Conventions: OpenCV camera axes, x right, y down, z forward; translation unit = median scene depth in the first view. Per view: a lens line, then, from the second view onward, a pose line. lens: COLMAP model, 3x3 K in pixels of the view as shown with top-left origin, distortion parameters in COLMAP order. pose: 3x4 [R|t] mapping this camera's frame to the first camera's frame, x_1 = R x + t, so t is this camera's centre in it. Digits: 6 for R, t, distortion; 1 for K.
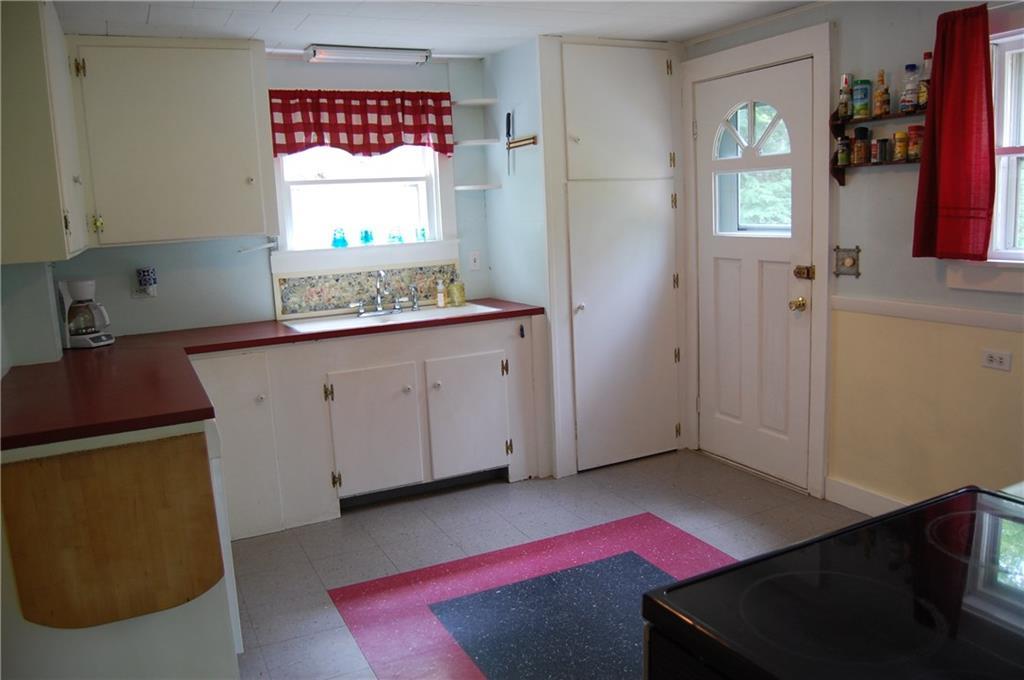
lens RADIAL K [[804.8, 0, 508.4], [0, 804.8, 338.5], [0, 0, 1]] dist [-0.053503, -0.001850]
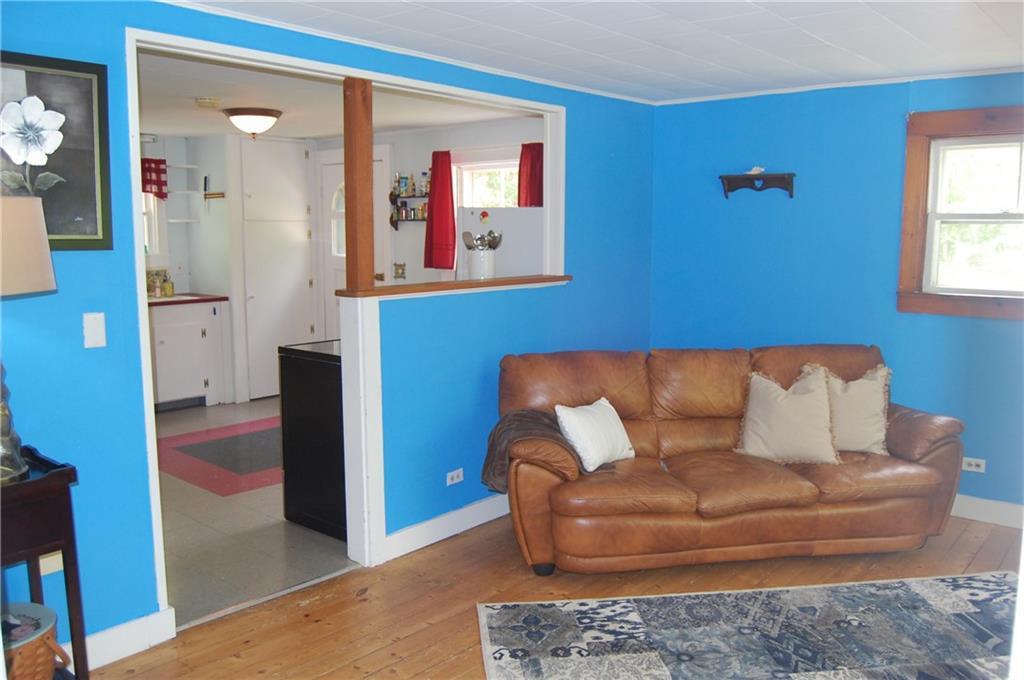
lens RADIAL K [[825.7, 0, 511.4], [0, 825.7, 343.9], [0, 0, 1]] dist [-0.081768, -0.004145]
pose [[0.917675, -0.003516, 0.397317, -0.087719], [0.017028, 0.999390, -0.030485, 0.116670], [-0.396968, 0.034741, 0.917175, -0.739288]]
